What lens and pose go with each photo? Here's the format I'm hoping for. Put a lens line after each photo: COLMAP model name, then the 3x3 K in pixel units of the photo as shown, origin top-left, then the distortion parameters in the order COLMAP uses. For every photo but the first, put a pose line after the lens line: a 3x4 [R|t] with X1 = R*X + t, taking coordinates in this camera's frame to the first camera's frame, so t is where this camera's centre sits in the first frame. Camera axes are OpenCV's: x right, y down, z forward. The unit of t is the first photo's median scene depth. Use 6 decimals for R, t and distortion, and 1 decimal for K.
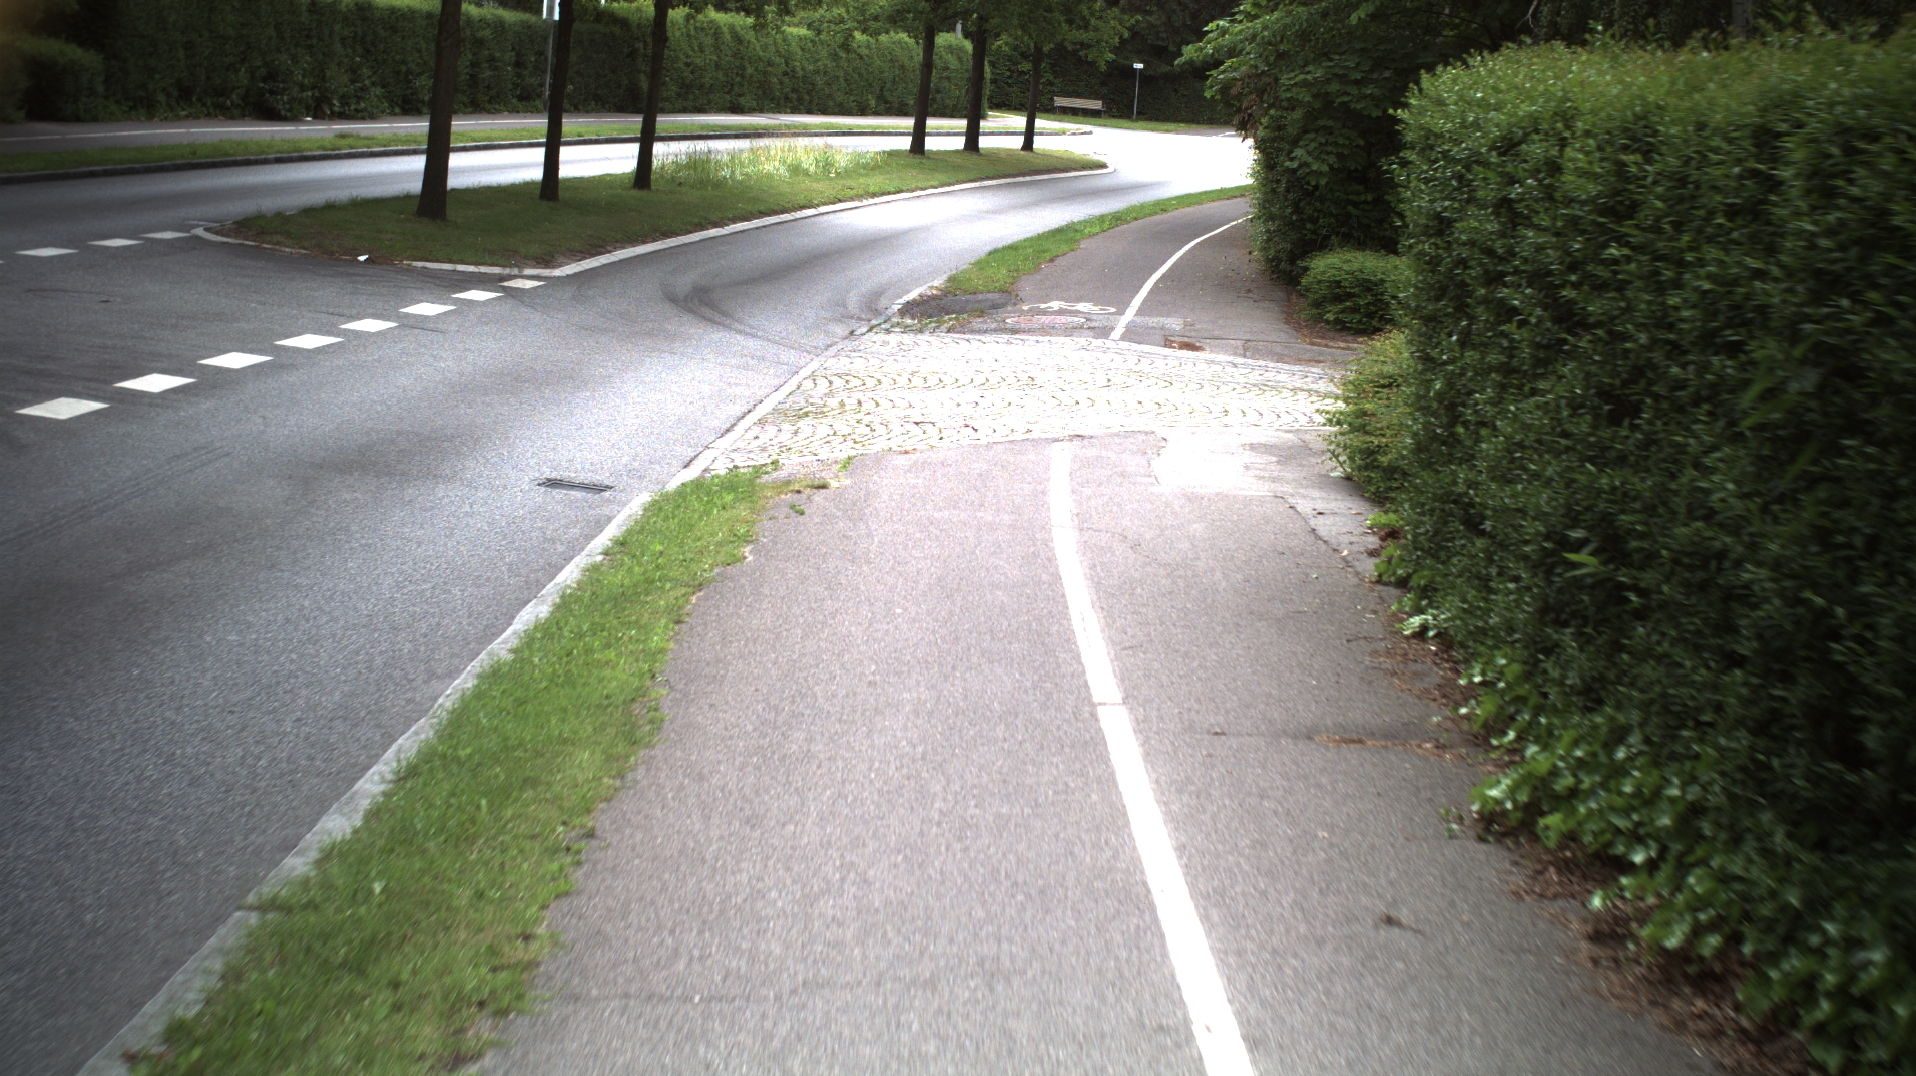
lens RADIAL K [[3408.1, 0, 958.0], [0, 3408.1, 538.0], [0, 0, 1]] dist [-0.260049, 0.205927]
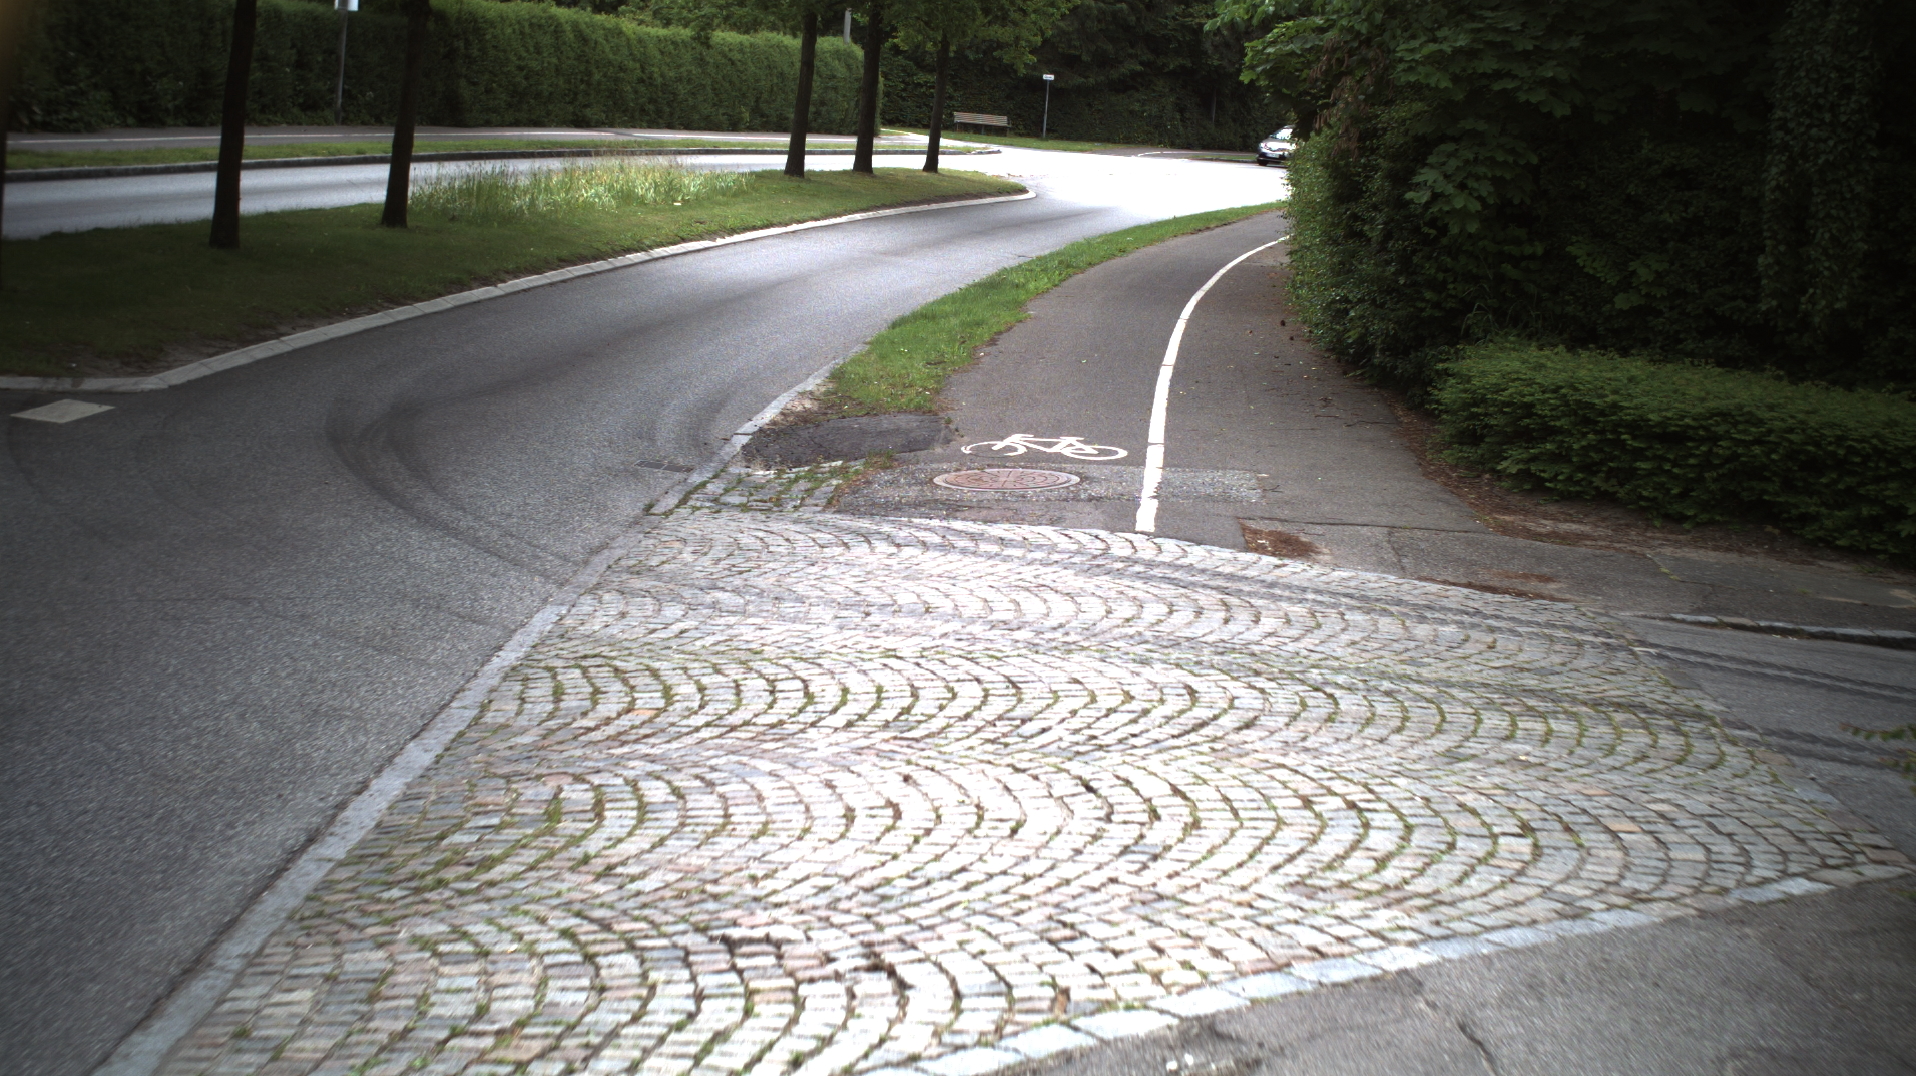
lens RADIAL K [[3408.1, 0, 958.0], [0, 3408.1, 538.0], [0, 0, 1]] dist [-0.260049, 0.205927]
pose [[0.999461, -0.001806, 0.032766, -0.000056], [0.002019, 0.999977, -0.006479, -0.044493], [-0.032753, 0.006541, 0.999442, 0.394938]]
